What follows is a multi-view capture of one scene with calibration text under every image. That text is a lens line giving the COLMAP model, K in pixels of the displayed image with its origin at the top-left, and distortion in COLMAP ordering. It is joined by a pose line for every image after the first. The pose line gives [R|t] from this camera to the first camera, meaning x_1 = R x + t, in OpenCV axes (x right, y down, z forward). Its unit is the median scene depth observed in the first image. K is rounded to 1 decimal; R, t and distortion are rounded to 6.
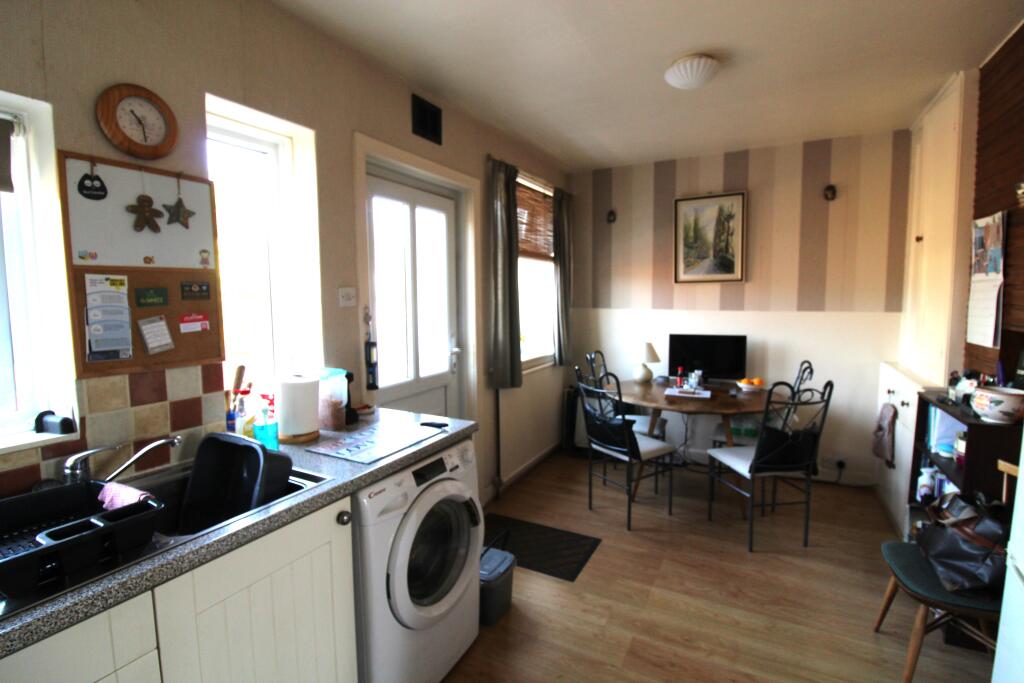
lens RADIAL K [[473.2, 0, 518.0], [0, 473.2, 337.6], [0, 0, 1]] dist [-0.003250, -0.000350]
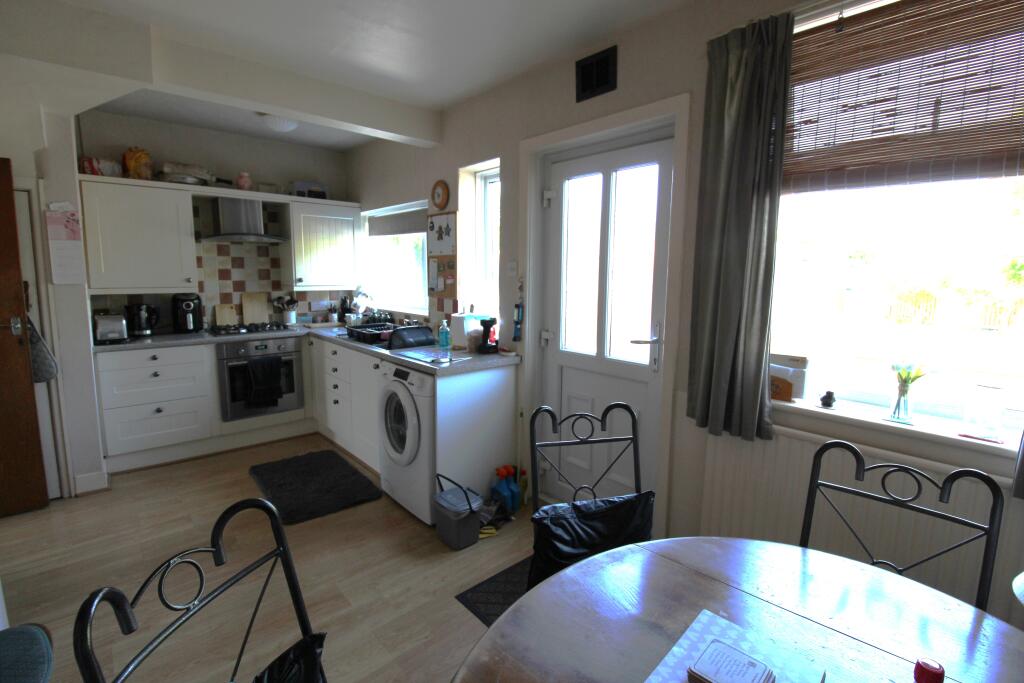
lens RADIAL K [[473.2, 0, 518.8], [0, 473.2, 336.8], [0, 0, 1]] dist [-0.003250, -0.000350]
pose [[-0.345837, 0.134153, -0.928655, 1.325838], [-0.096147, 0.979450, 0.177297, -0.198000], [0.933355, 0.150603, -0.325832, 2.127944]]
